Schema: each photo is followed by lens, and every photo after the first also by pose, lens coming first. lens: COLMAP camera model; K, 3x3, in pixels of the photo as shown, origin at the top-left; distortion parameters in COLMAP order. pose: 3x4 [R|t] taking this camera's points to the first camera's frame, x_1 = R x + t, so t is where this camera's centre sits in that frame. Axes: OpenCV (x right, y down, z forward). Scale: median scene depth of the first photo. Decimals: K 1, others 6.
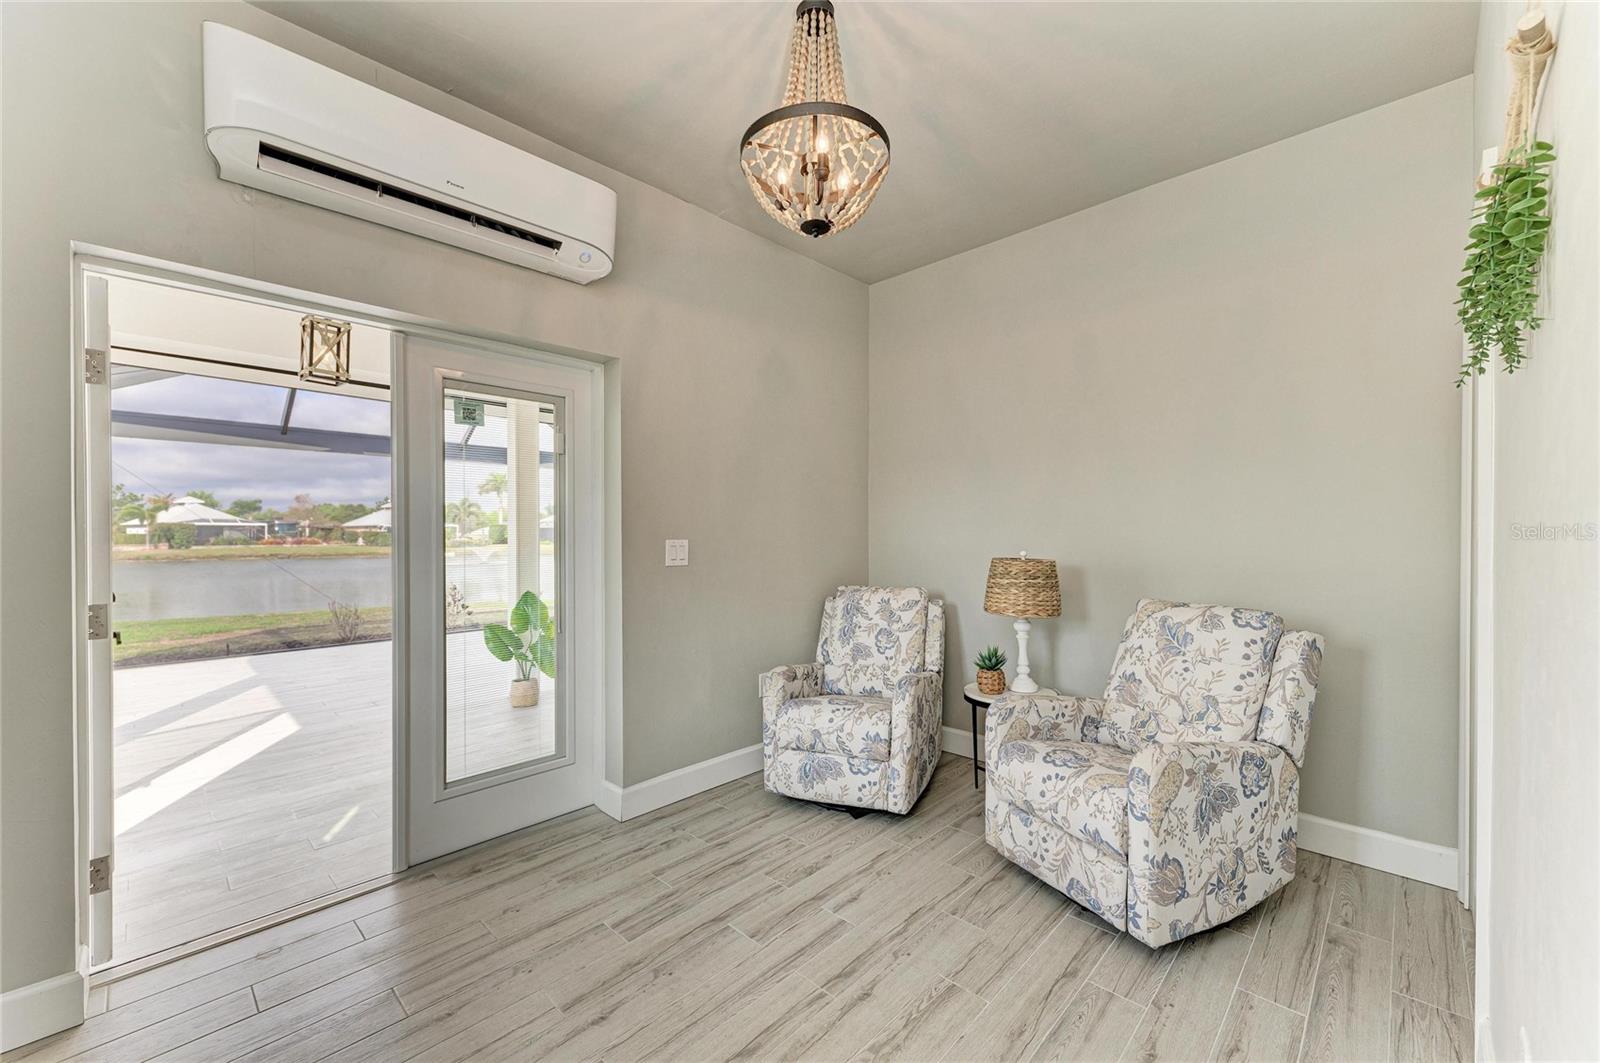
lens RADIAL K [[628.3, 0, 806.8], [0, 628.3, 540.3], [0, 0, 1]] dist [0.004670, -0.000060]
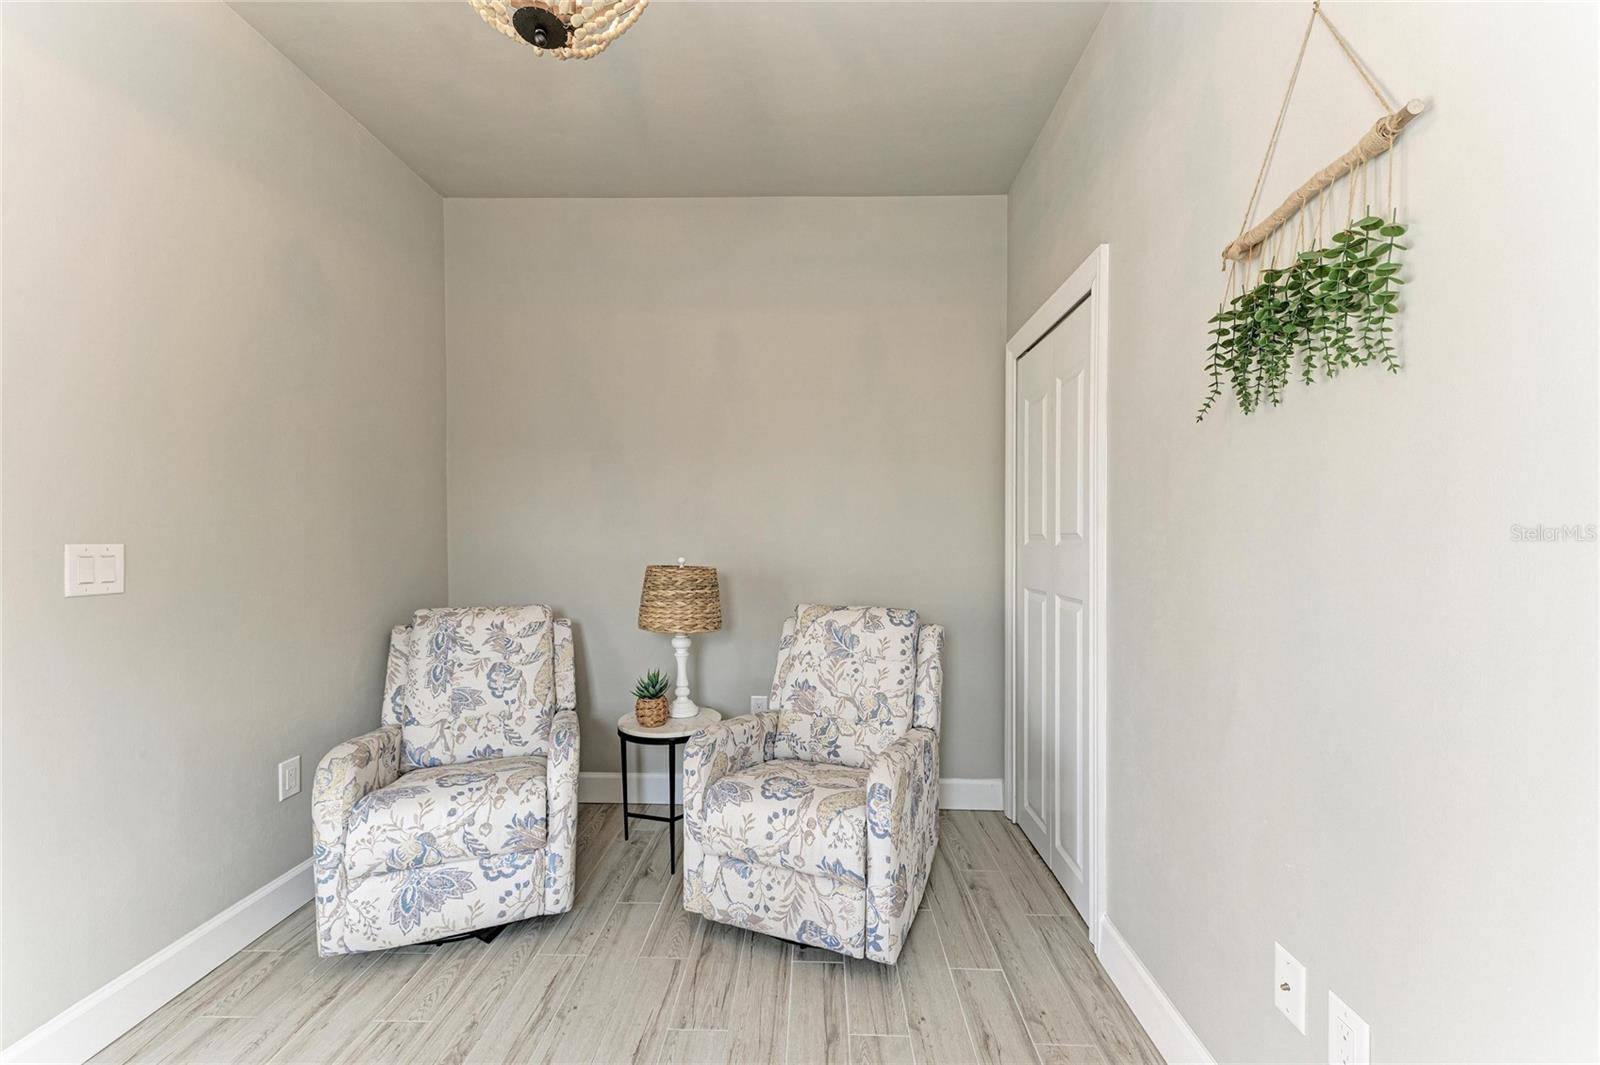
lens RADIAL K [[628.8, 0, 803.2], [0, 628.8, 541.3], [0, 0, 1]] dist [0.010559, -0.003954]
pose [[0.736840, 0.004153, 0.676055, -0.160909], [-0.003978, 0.999990, -0.001807, -0.007020], [-0.676056, -0.001358, 0.736849, 0.272242]]
